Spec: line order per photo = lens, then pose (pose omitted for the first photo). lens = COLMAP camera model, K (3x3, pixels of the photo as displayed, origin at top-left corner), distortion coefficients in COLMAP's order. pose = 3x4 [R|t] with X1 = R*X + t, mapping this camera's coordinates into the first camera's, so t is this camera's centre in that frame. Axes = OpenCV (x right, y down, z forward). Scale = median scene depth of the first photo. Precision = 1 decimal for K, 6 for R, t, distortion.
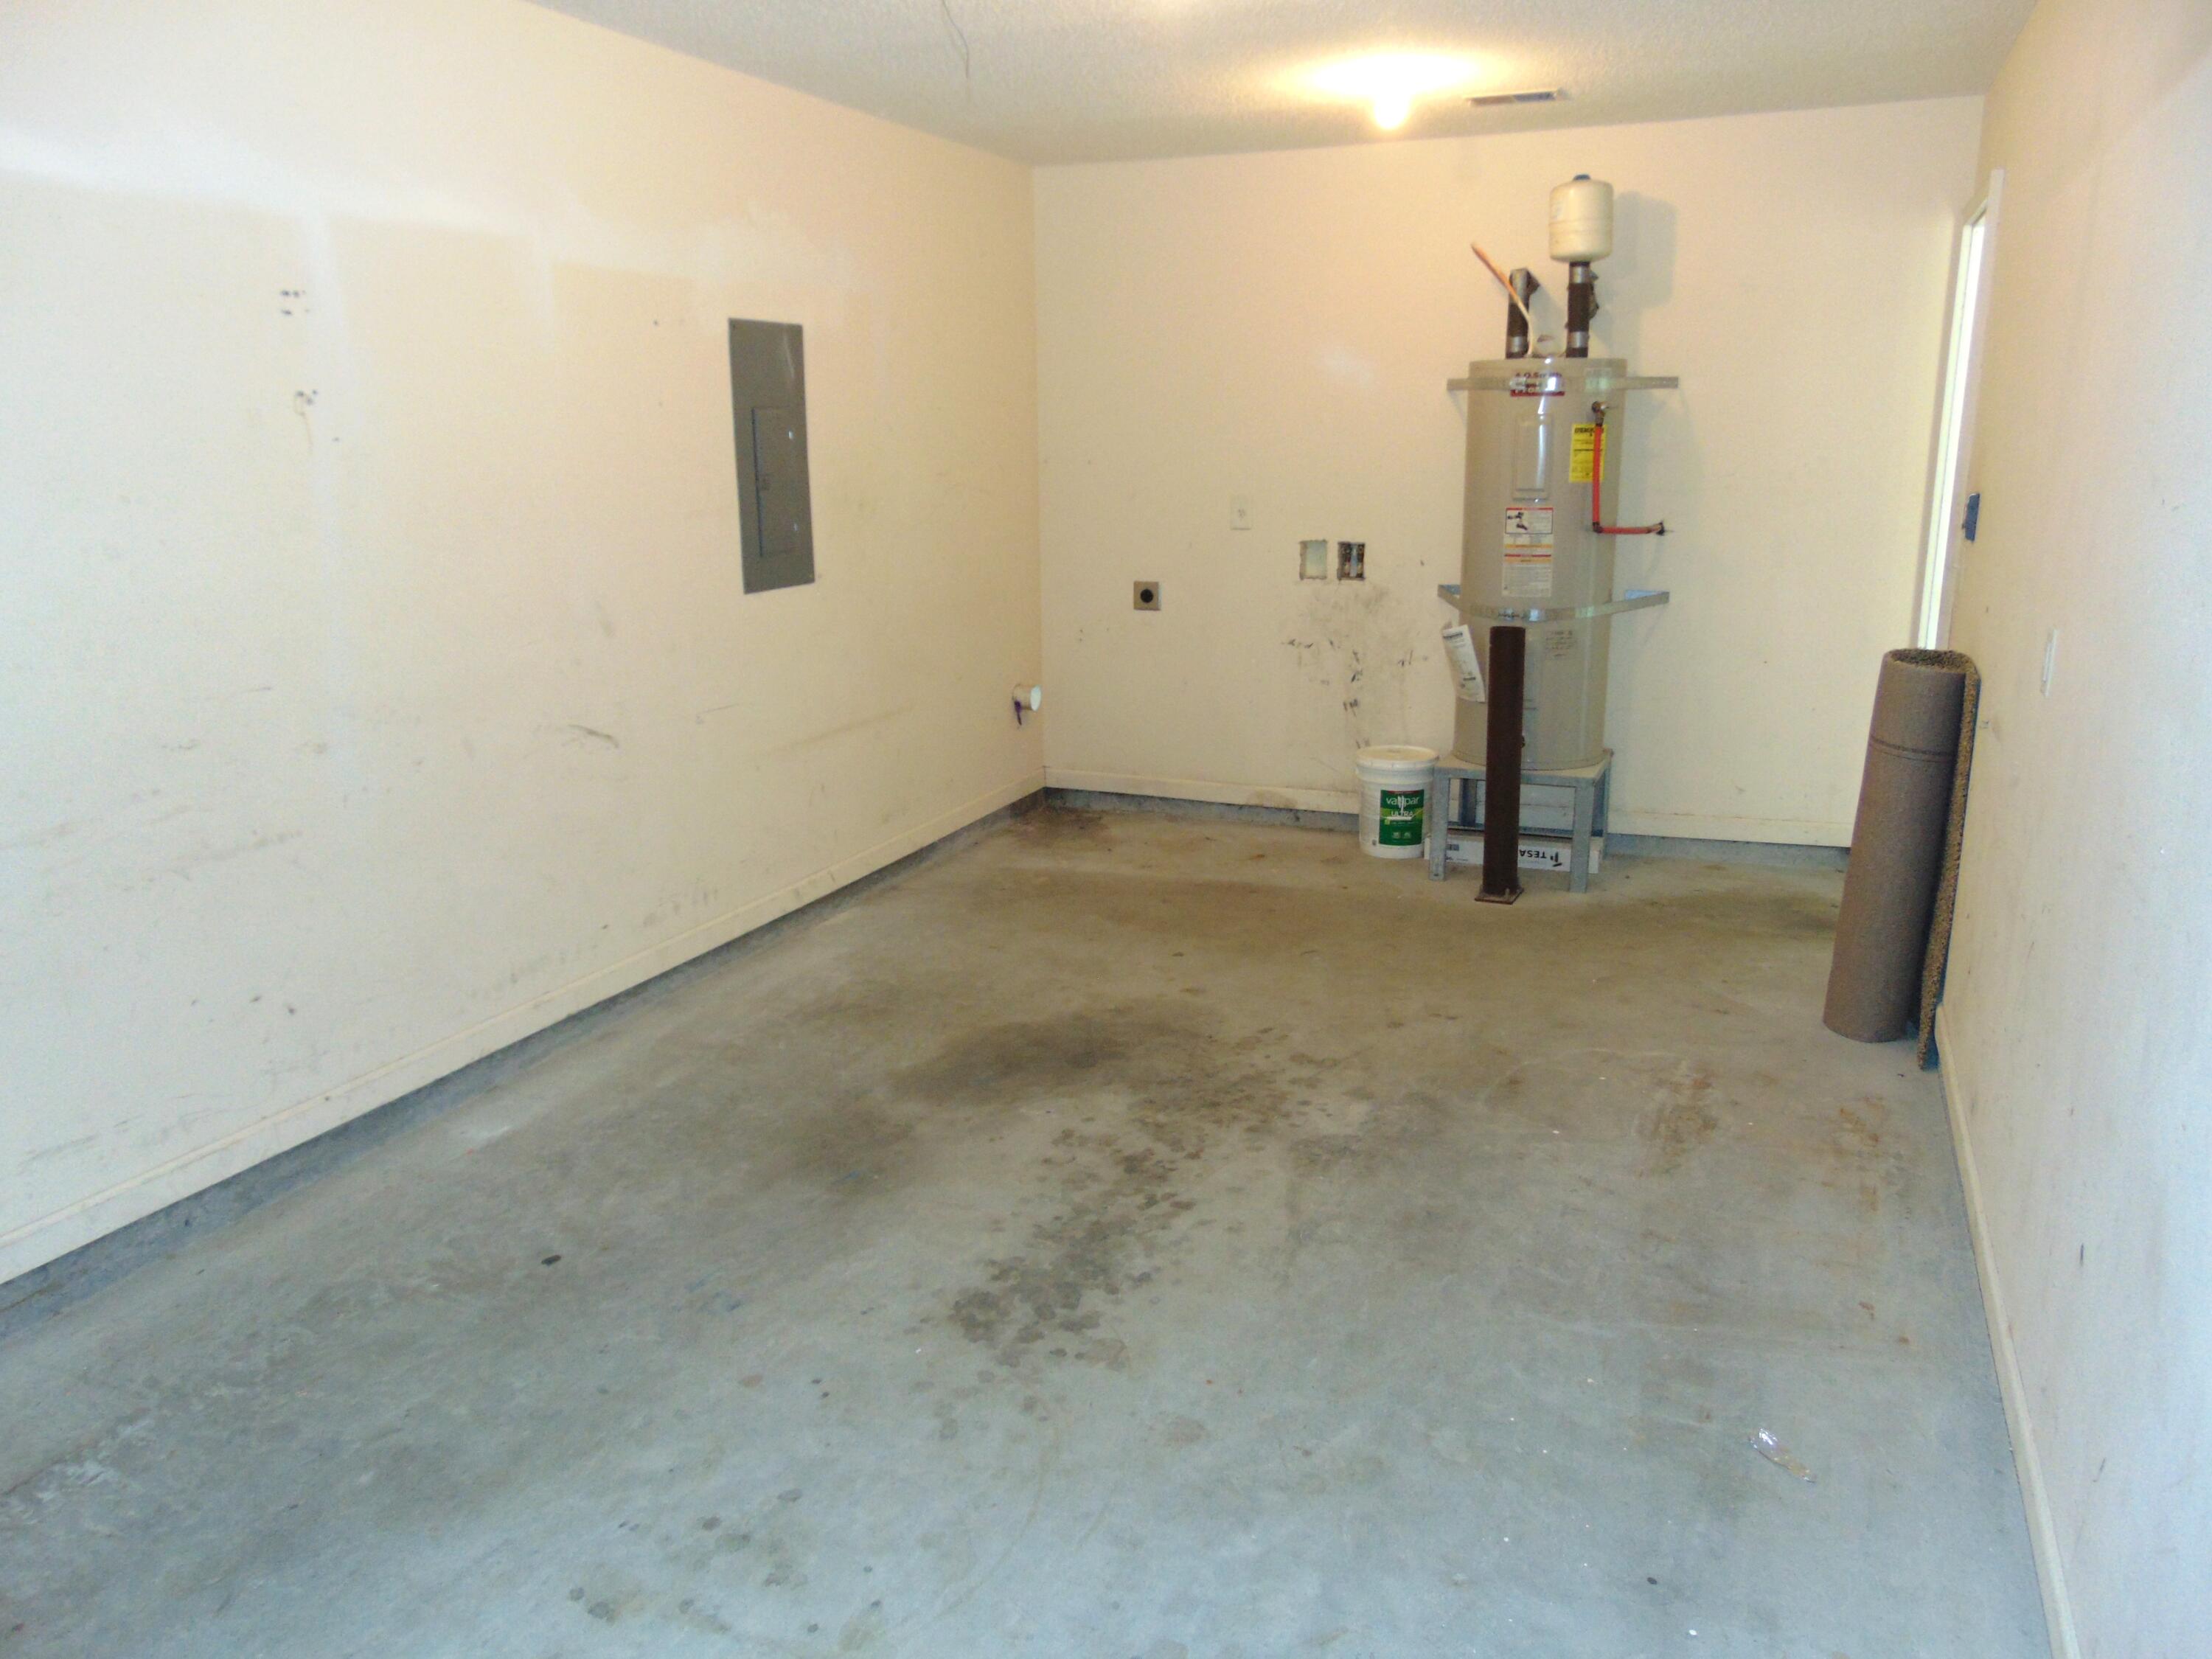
lens RADIAL K [[1652.9, 0, 1111.9], [0, 1652.9, 822.2], [0, 0, 1]] dist [-0.042732, 0.086907]
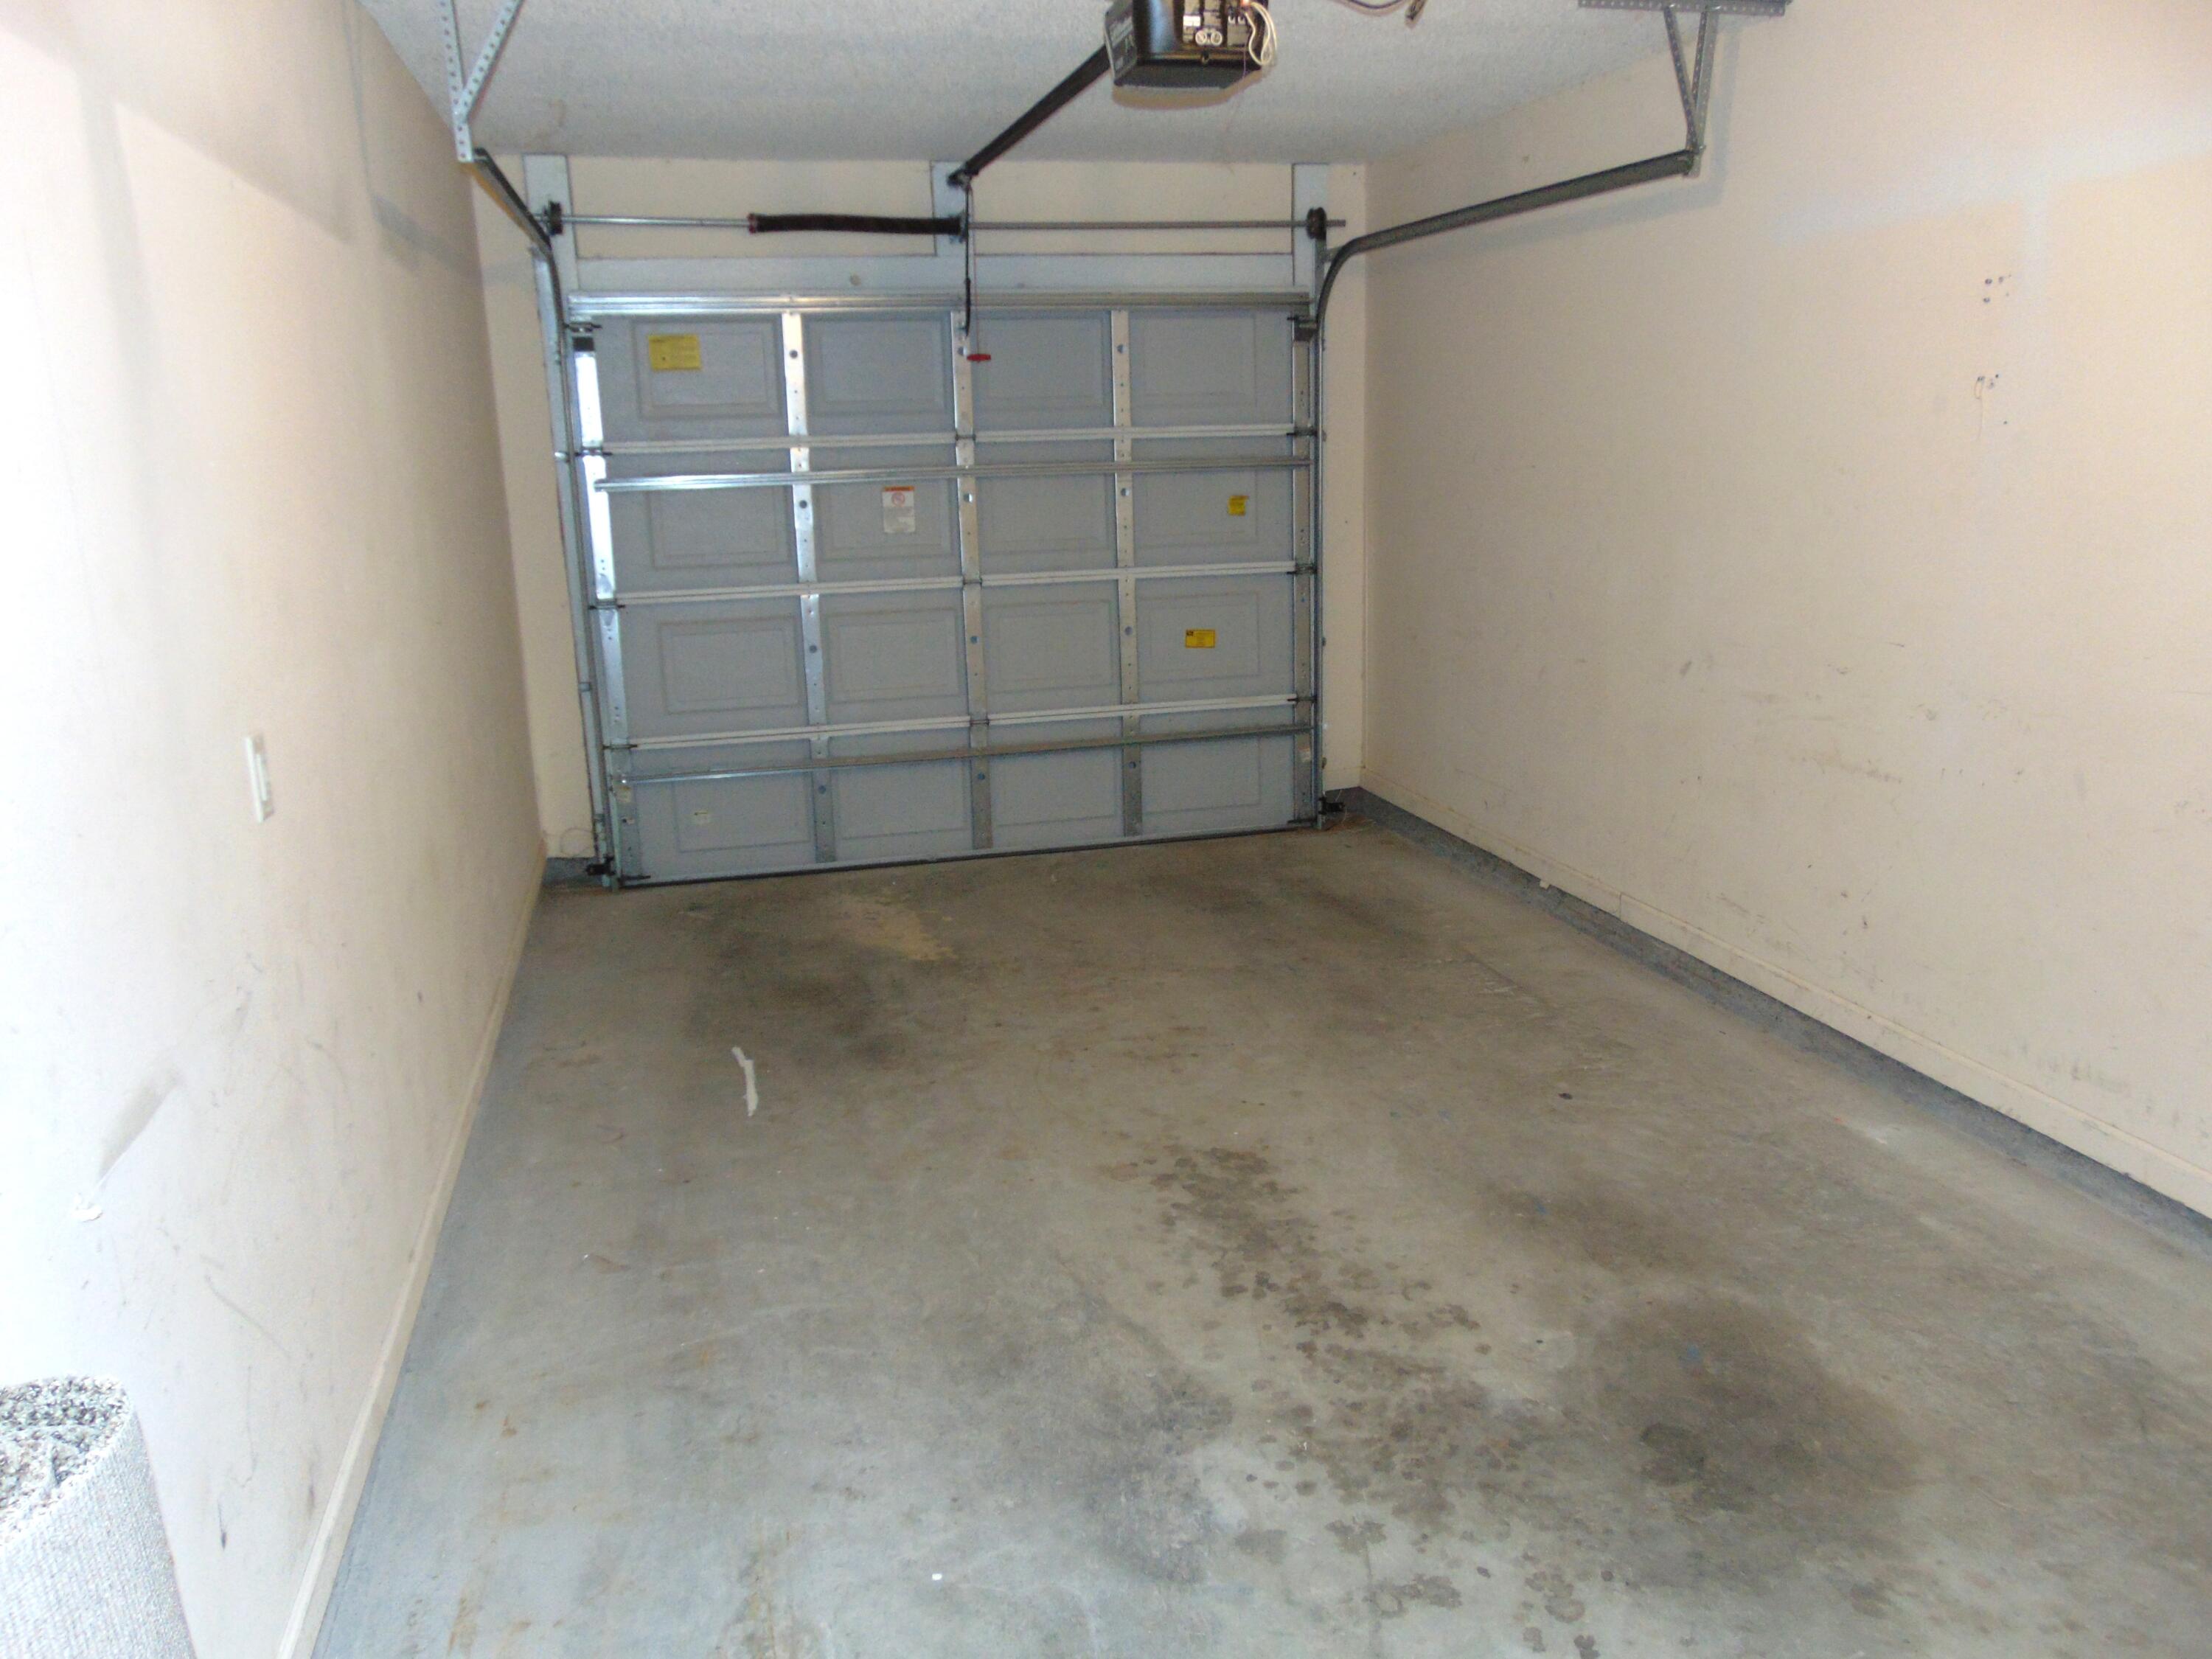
lens RADIAL K [[1652.9, 0, 1111.9], [0, 1652.9, 822.2], [0, 0, 1]] dist [-0.042732, 0.086907]
pose [[-0.796010, 0.169824, -0.580971, 0.563604], [-0.105982, 0.905901, 0.410014, -0.358926], [0.595932, 0.387948, -0.703108, 1.448483]]
